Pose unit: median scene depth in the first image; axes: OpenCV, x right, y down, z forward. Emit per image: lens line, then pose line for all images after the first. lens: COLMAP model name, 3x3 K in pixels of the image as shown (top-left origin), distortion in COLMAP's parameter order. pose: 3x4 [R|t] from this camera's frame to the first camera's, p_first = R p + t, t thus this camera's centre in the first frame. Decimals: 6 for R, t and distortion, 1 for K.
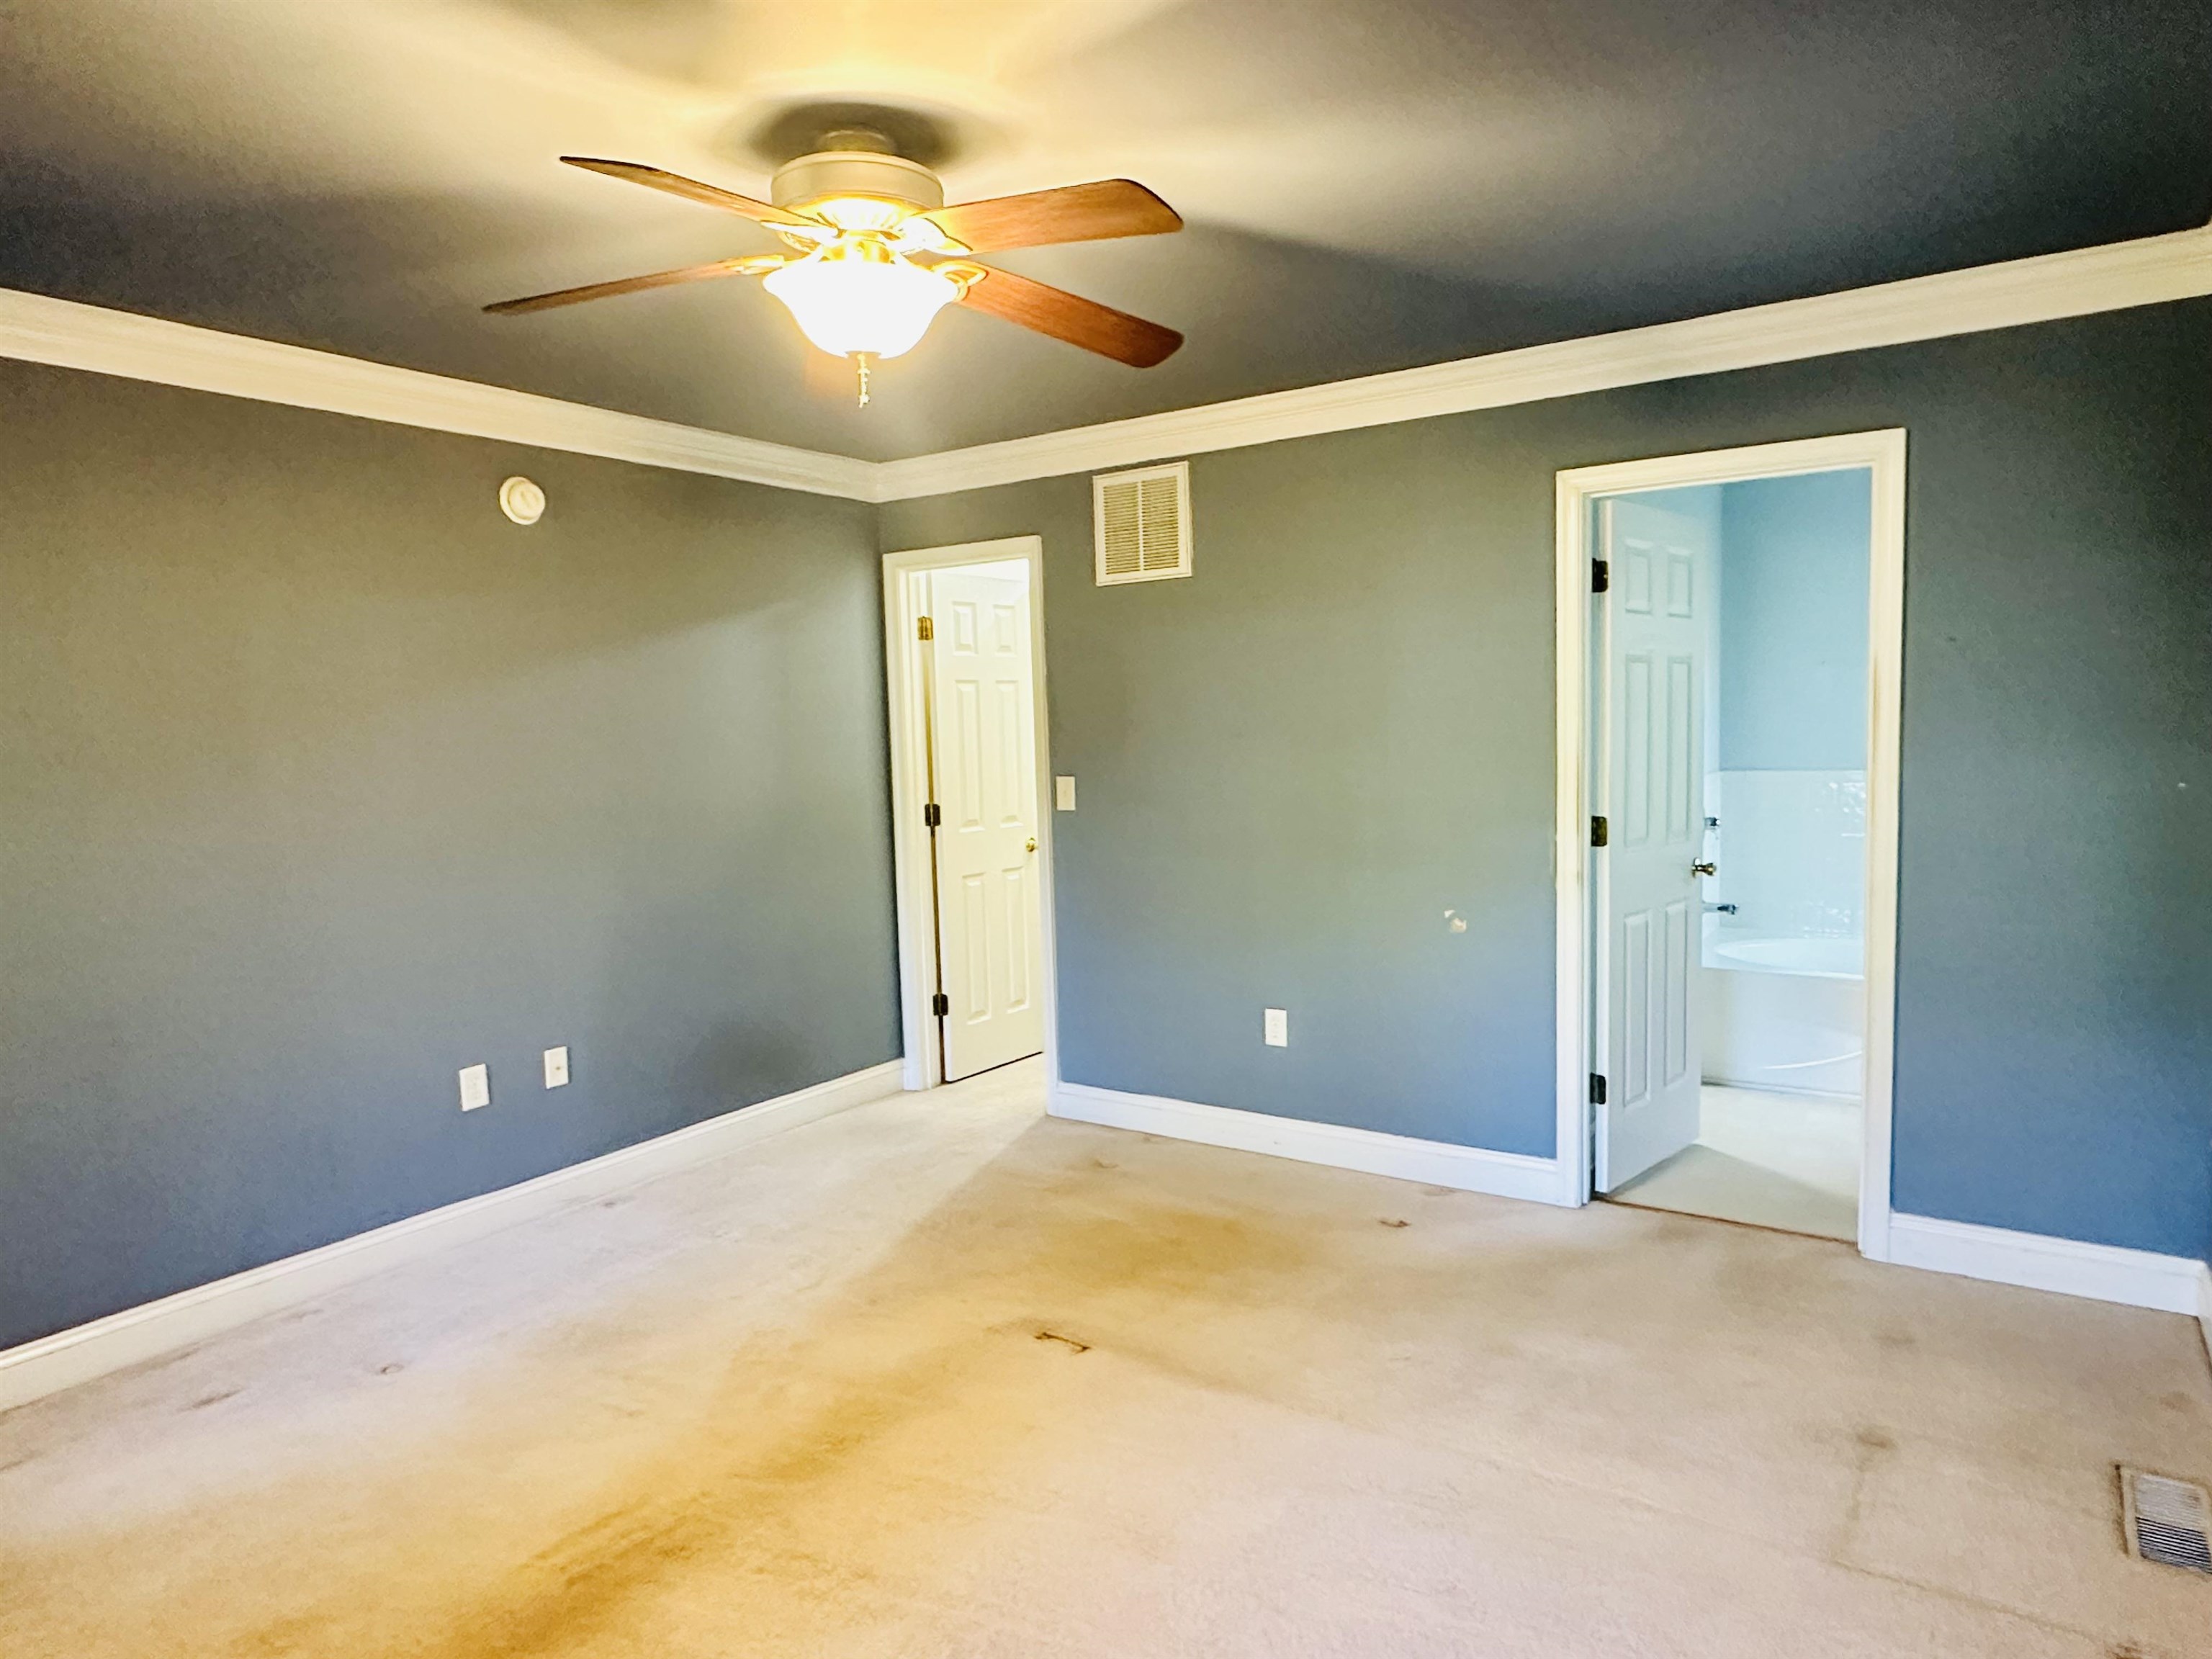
lens RADIAL K [[1350.7, 0, 1095.2], [0, 1350.7, 826.9], [0, 0, 1]] dist [-0.000269, -0.003402]
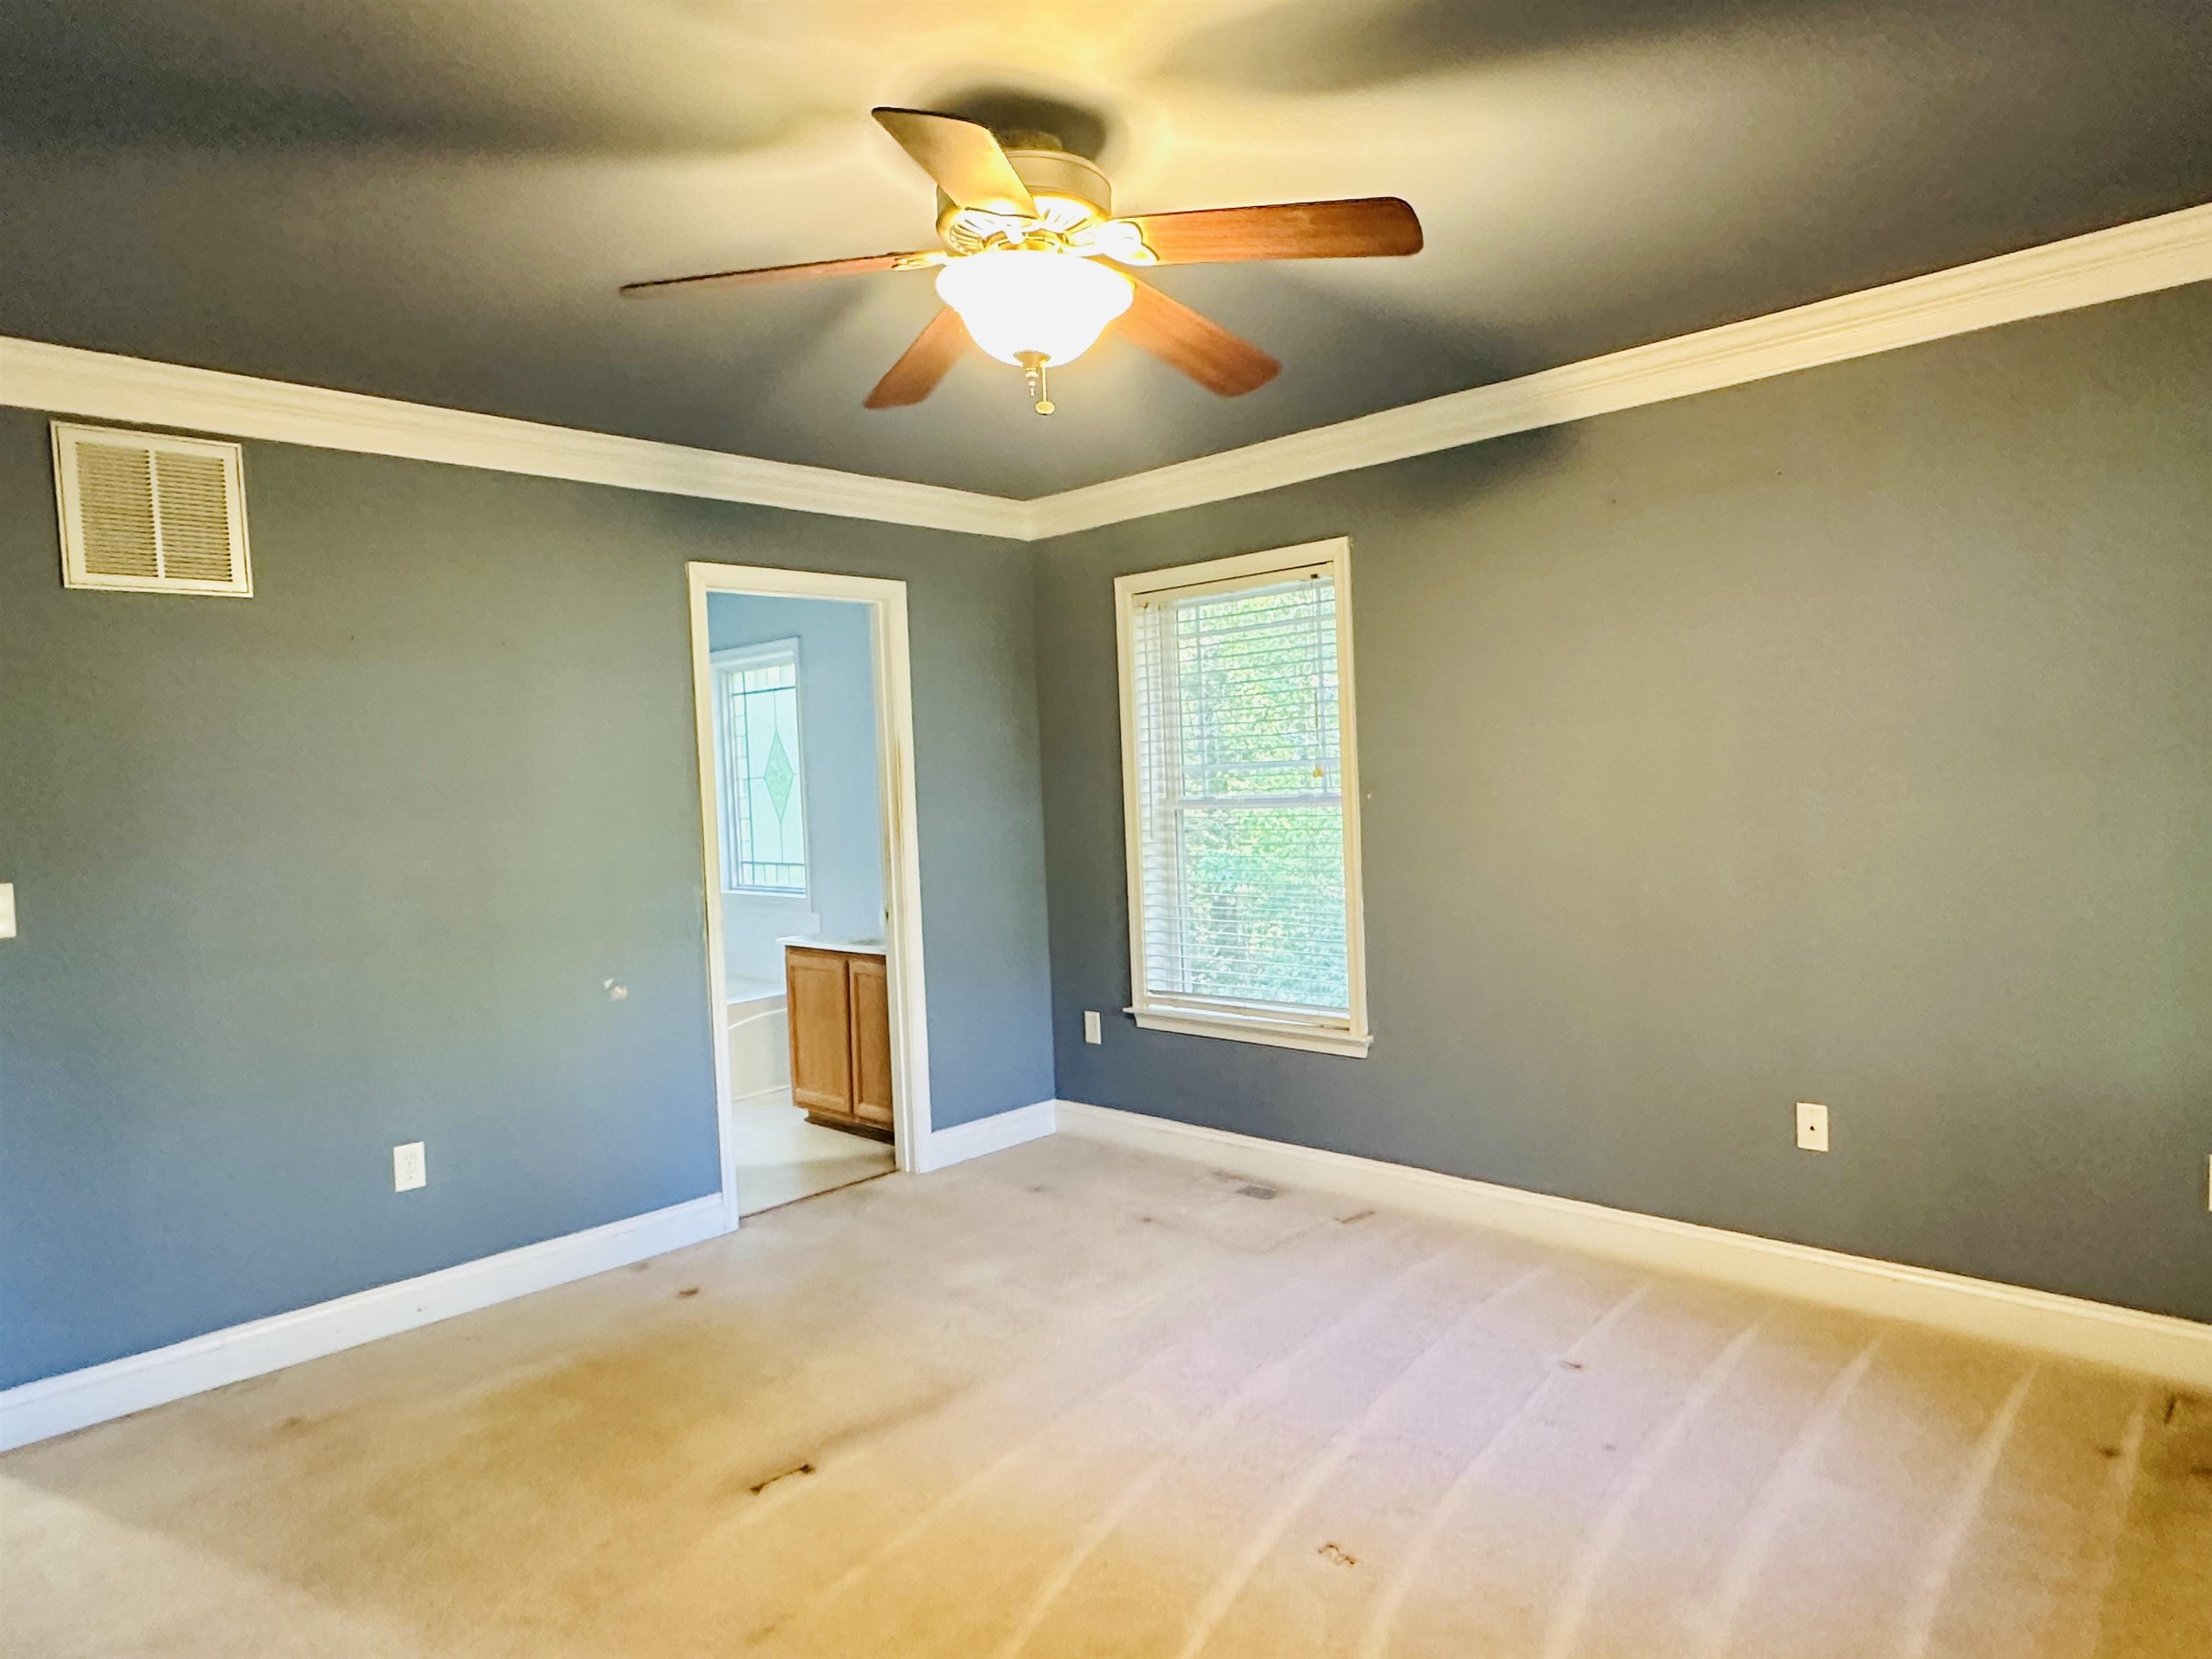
lens RADIAL K [[1350.7, 0, 1095.2], [0, 1350.7, 826.9], [0, 0, 1]] dist [-0.000269, -0.003402]
pose [[0.164020, -0.016735, 0.986315, -0.651283], [0.110031, 0.993927, -0.001434, -0.008538], [-0.980301, 0.108761, 0.164865, 0.480650]]
